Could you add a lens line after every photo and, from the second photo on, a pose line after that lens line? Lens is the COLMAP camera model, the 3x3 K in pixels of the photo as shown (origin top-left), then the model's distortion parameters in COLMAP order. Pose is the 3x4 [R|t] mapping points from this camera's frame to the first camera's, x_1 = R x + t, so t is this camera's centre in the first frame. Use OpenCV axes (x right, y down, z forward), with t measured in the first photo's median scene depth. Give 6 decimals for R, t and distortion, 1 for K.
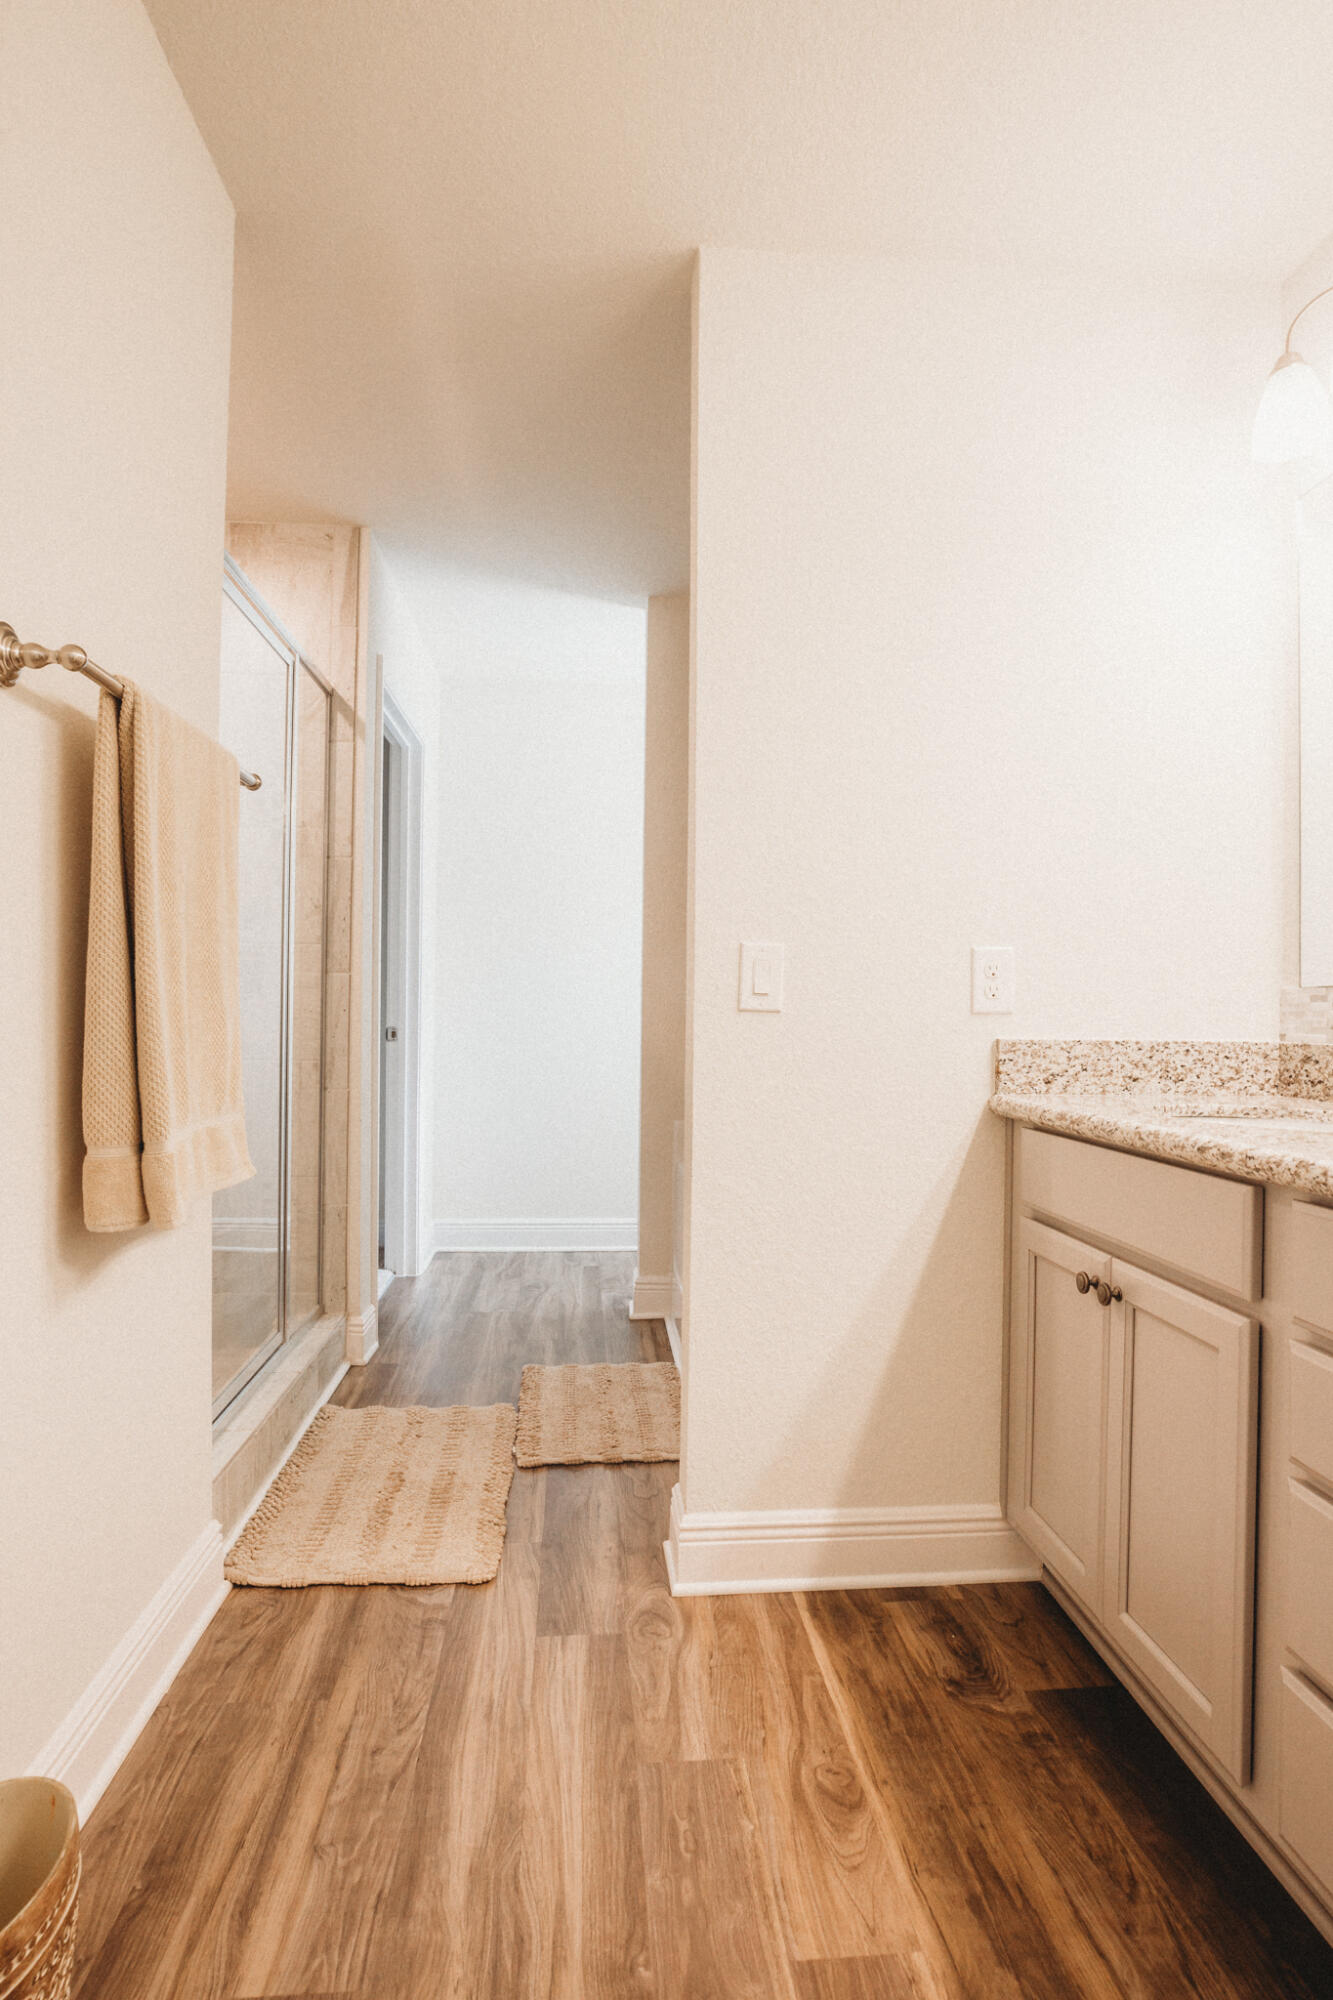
lens RADIAL K [[1013.3, 0, 679.9], [0, 1013.3, 1006.0], [0, 0, 1]] dist [-0.032194, 0.010195]
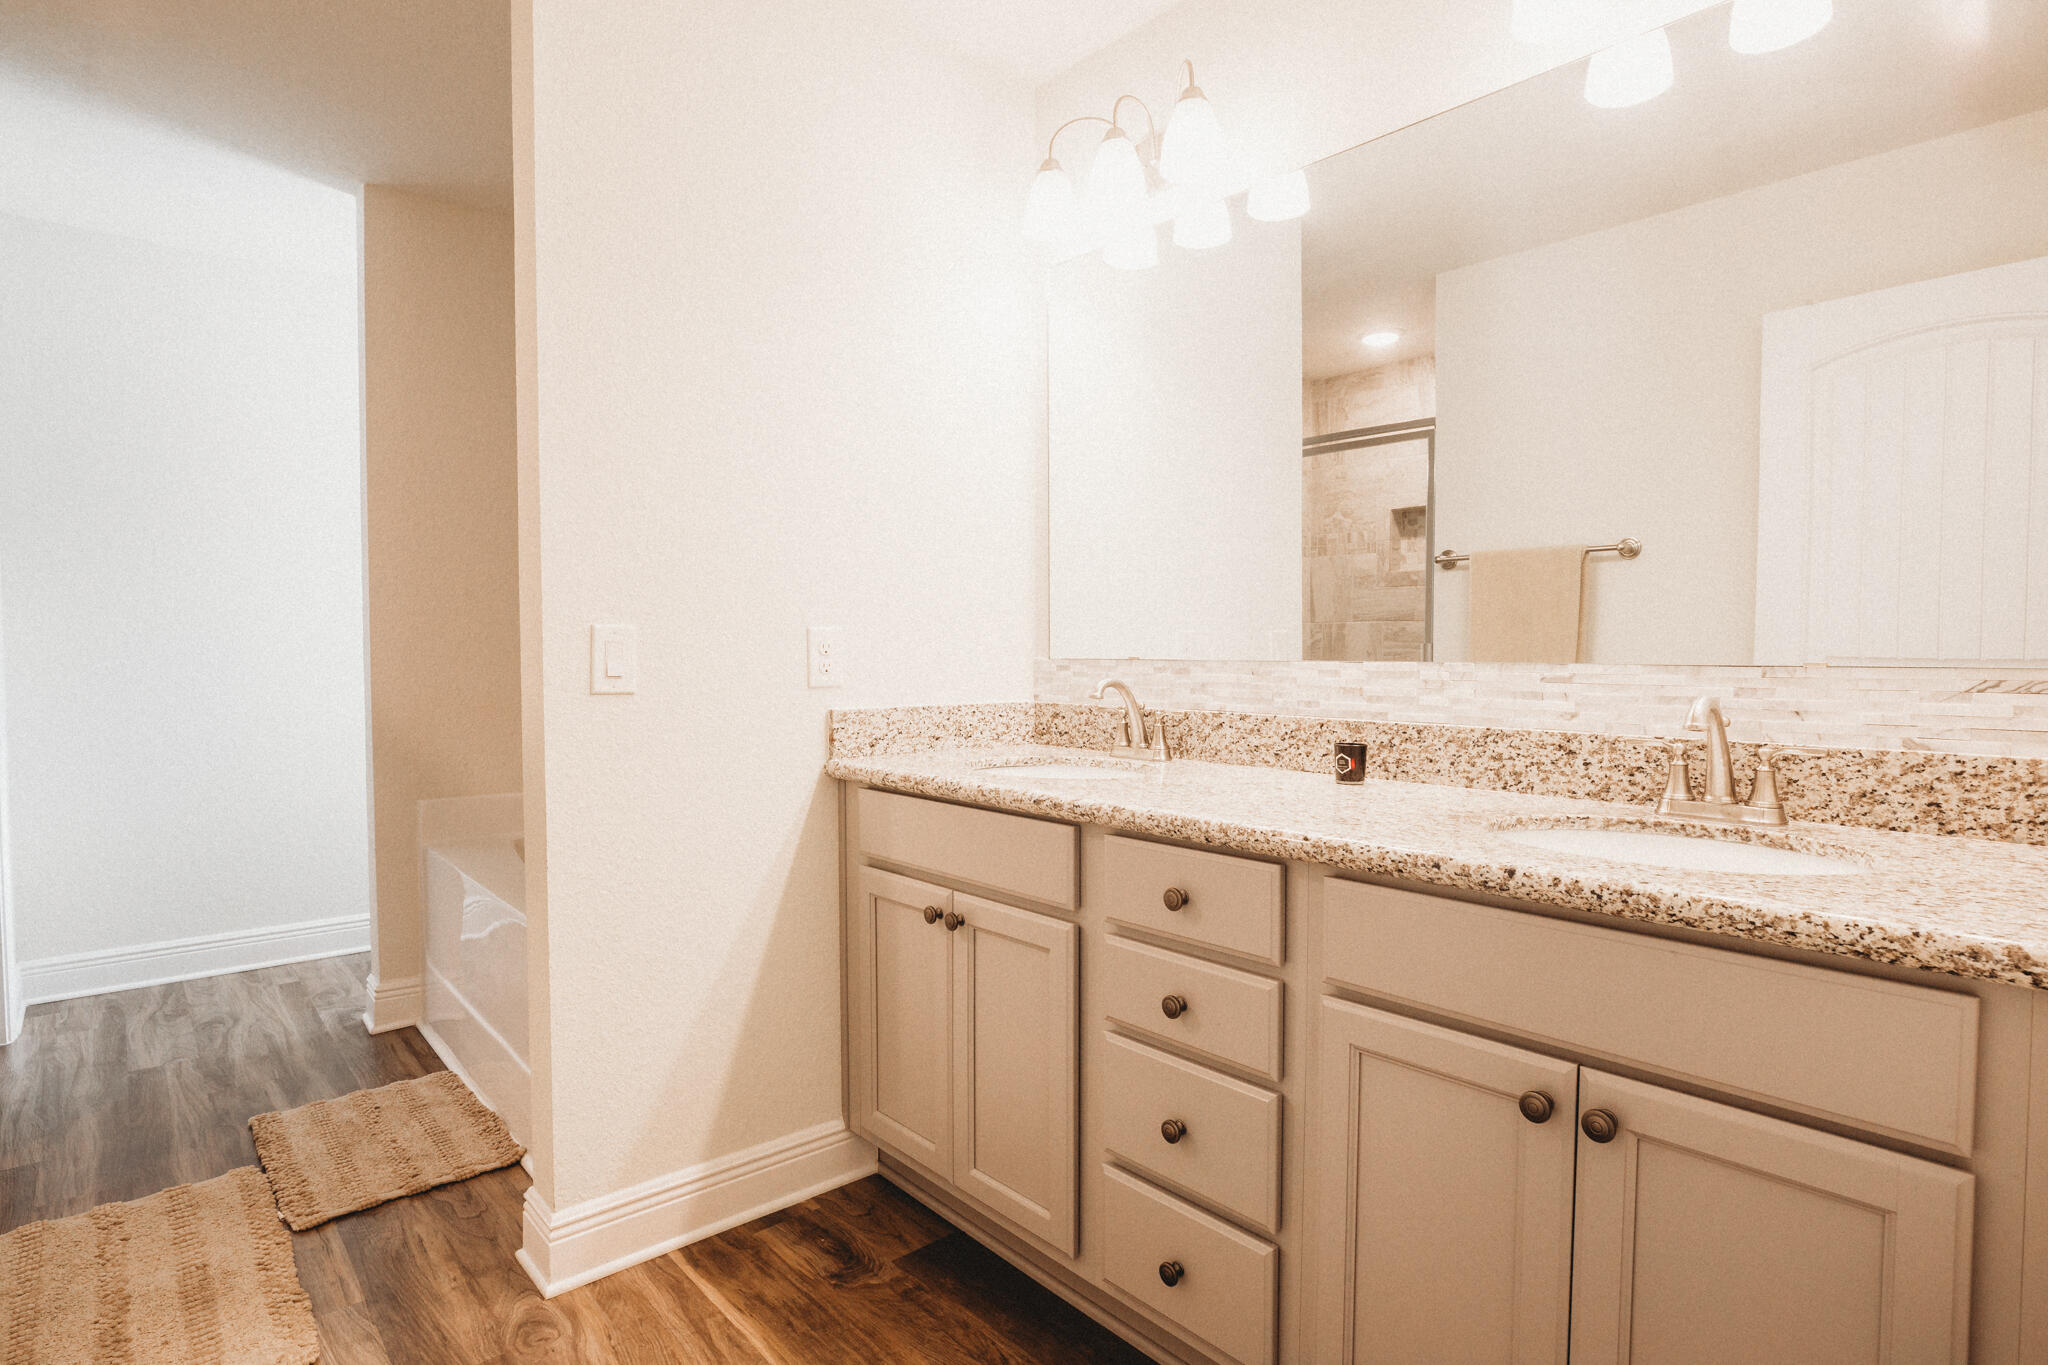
lens RADIAL K [[1037.6, 0, 1037.8], [0, 1037.6, 680.5], [0, 0, 1]] dist [-0.032194, 0.010195]
pose [[0.803022, -0.029347, 0.595226, -0.191078], [0.004839, 0.999075, 0.042730, -0.049956], [-0.595929, -0.031433, 0.802422, -0.058318]]
